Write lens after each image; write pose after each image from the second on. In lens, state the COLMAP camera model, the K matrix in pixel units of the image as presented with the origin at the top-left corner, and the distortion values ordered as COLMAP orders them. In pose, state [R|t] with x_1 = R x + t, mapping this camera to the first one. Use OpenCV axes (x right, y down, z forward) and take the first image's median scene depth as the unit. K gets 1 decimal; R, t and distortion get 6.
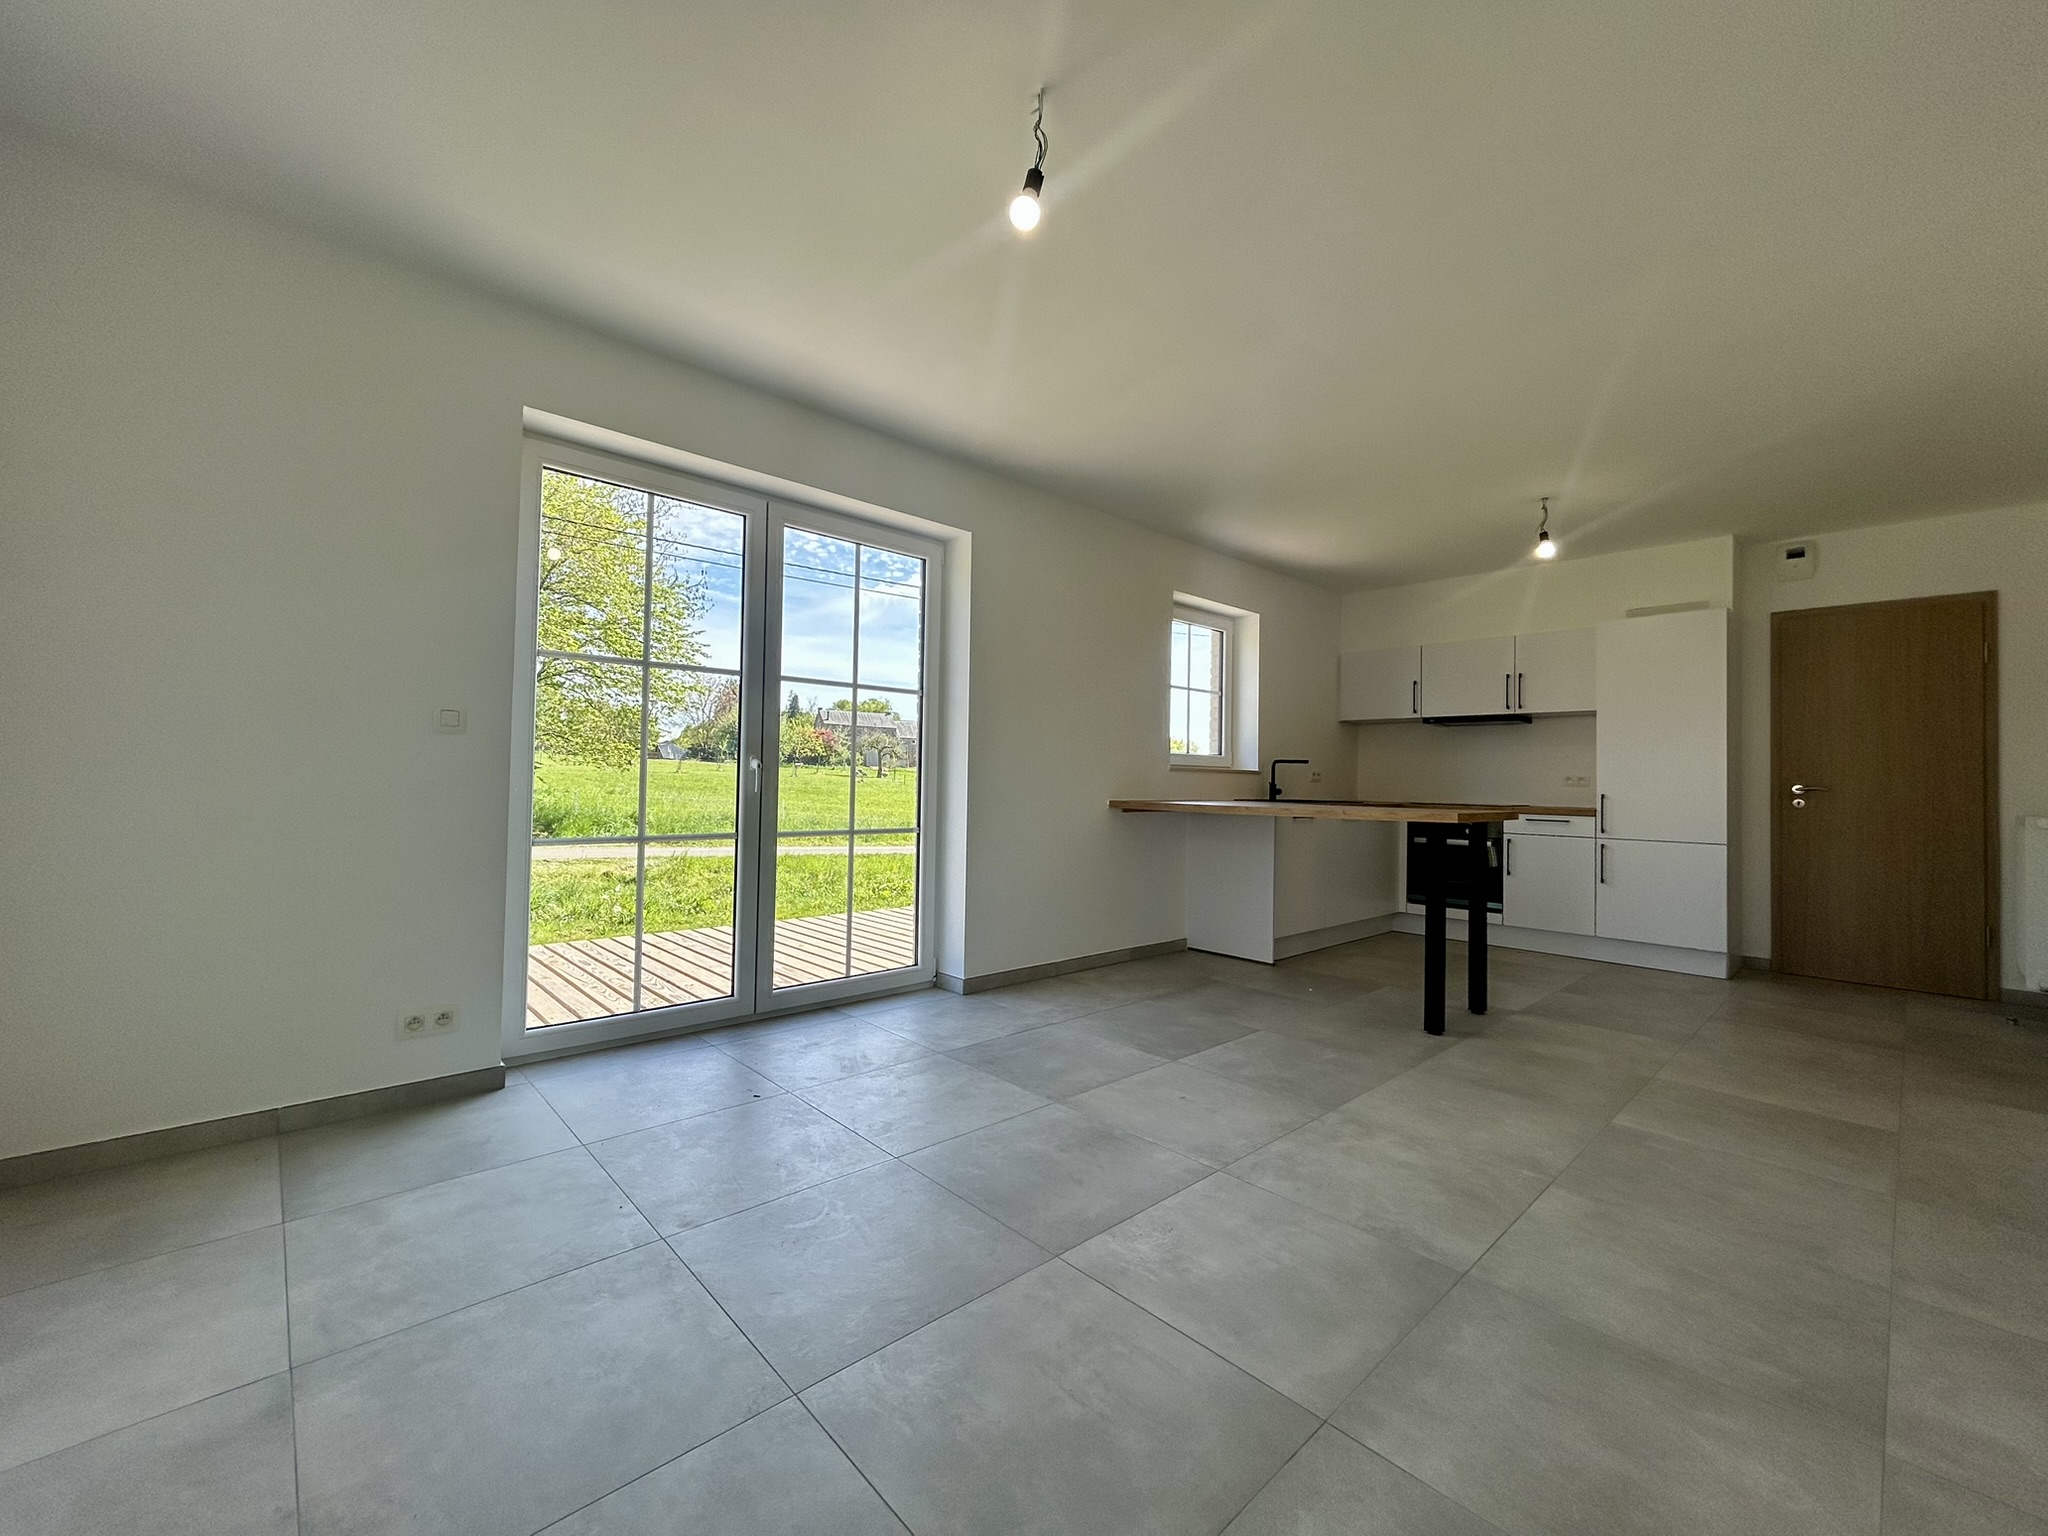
lens RADIAL K [[826.3, 0, 1024.0], [0, 826.3, 768.0], [0, 0, 1]] dist [-0.001863, 0.000184]
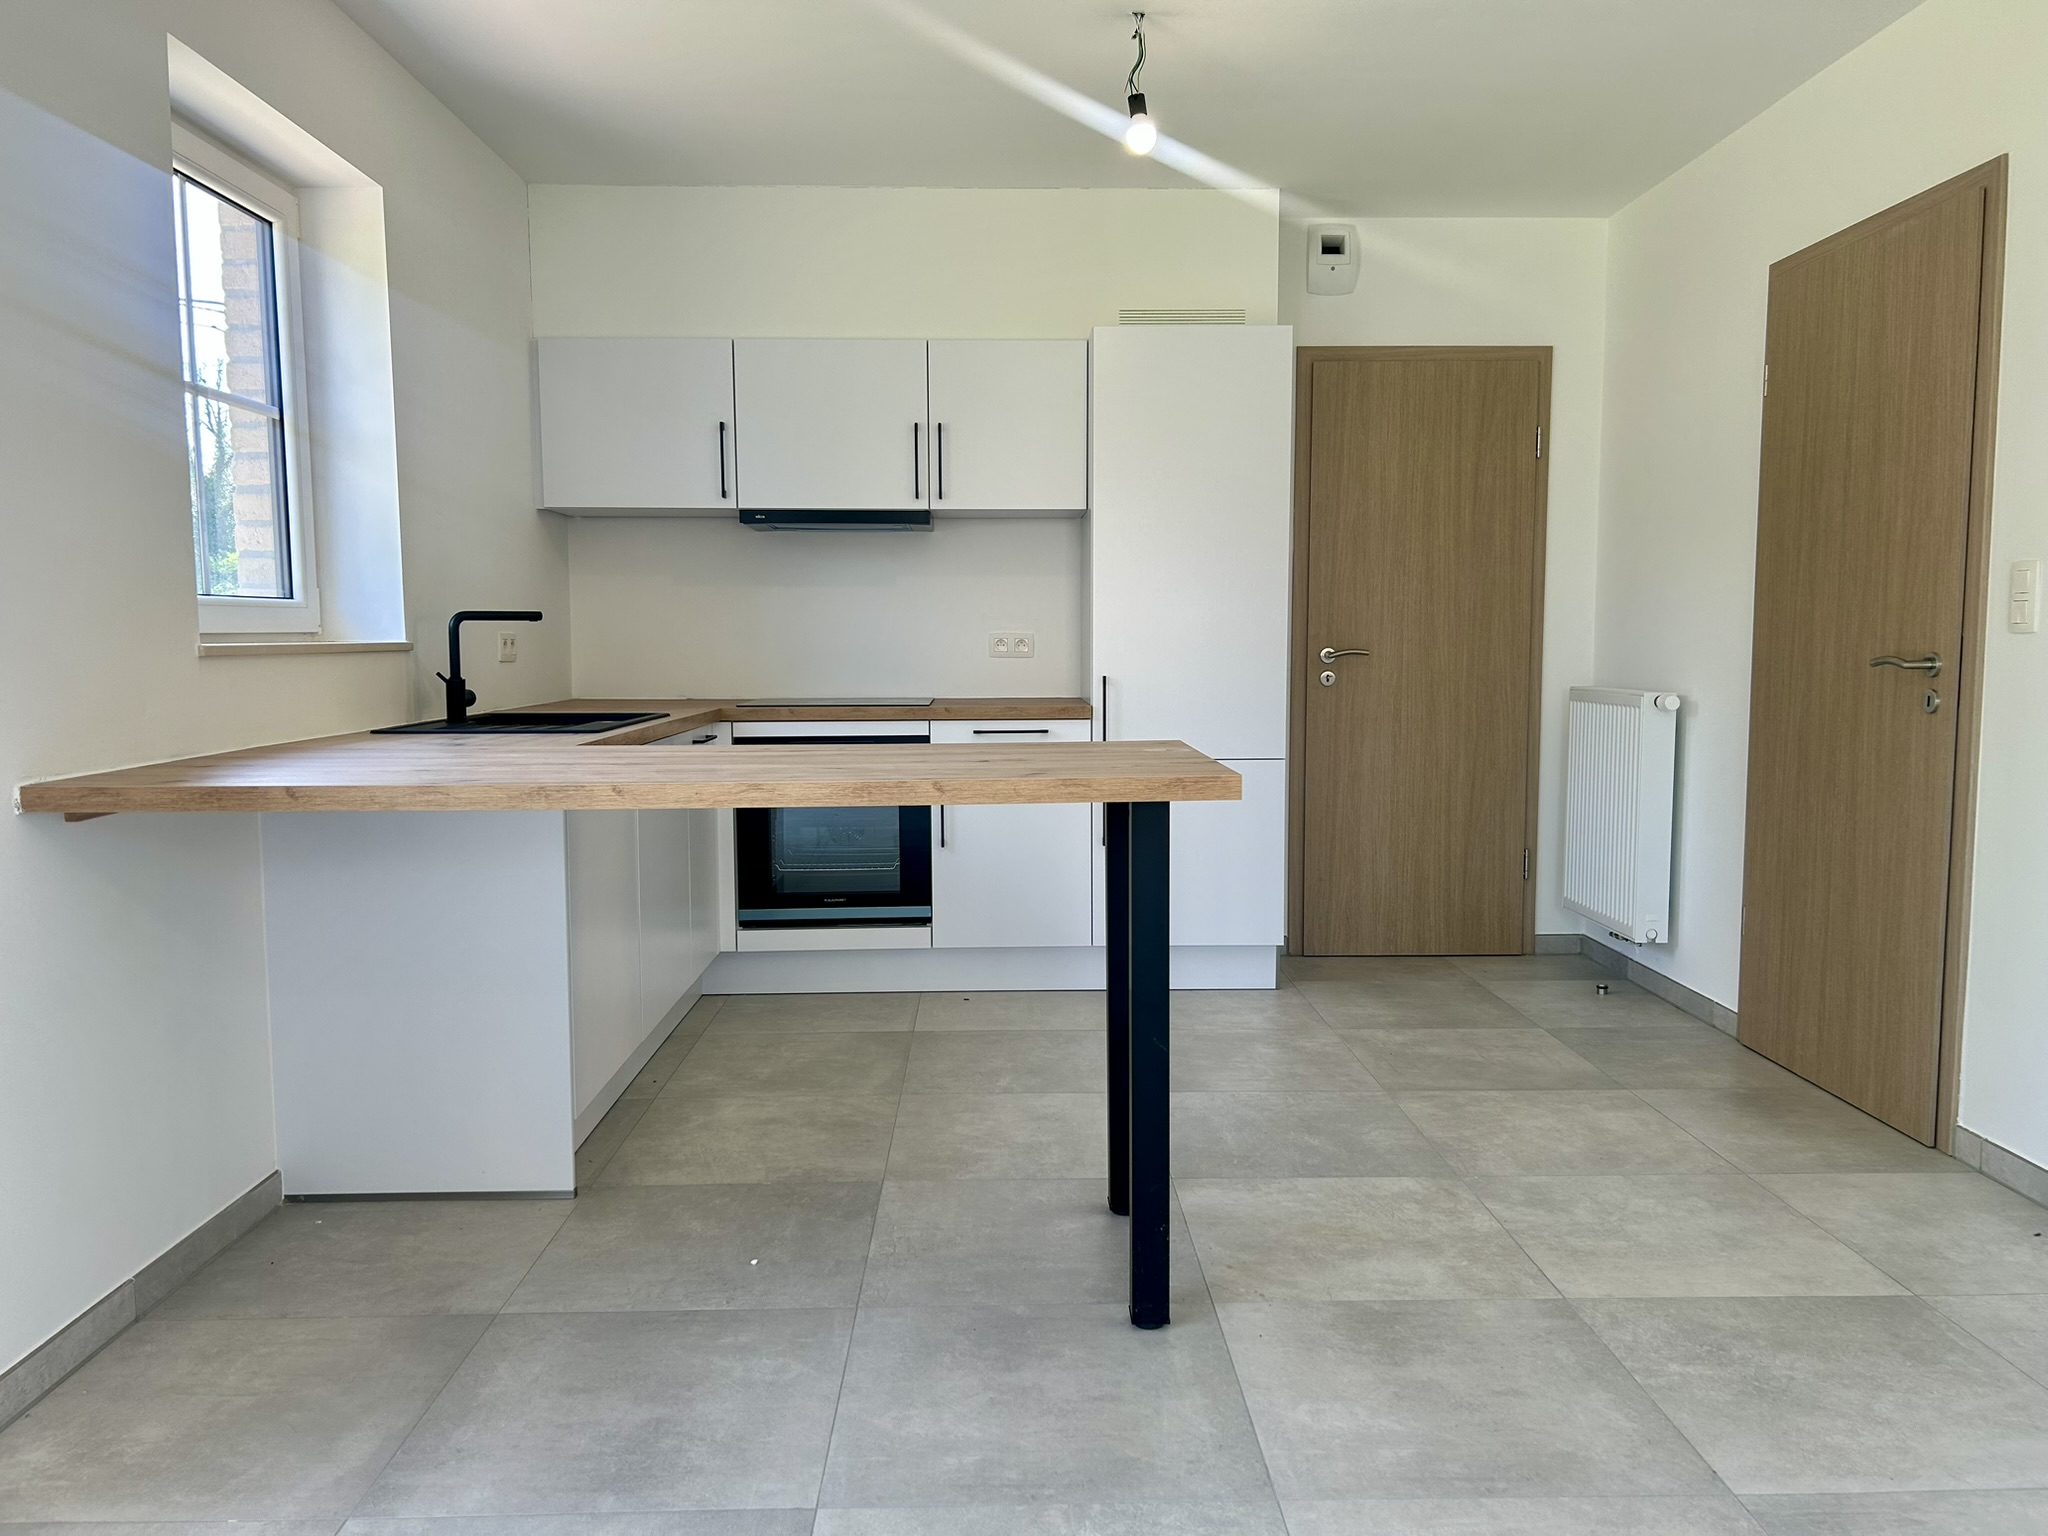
lens RADIAL K [[1499.6, 0, 982.5], [0, 1499.6, 772.5], [0, 0, 1]] dist [0.104730, -0.159437]
pose [[0.659149, -0.094911, 0.745999, -0.052781], [0.004284, 0.992461, 0.122482, -0.022241], [-0.752001, -0.077538, 0.654586, 0.417416]]
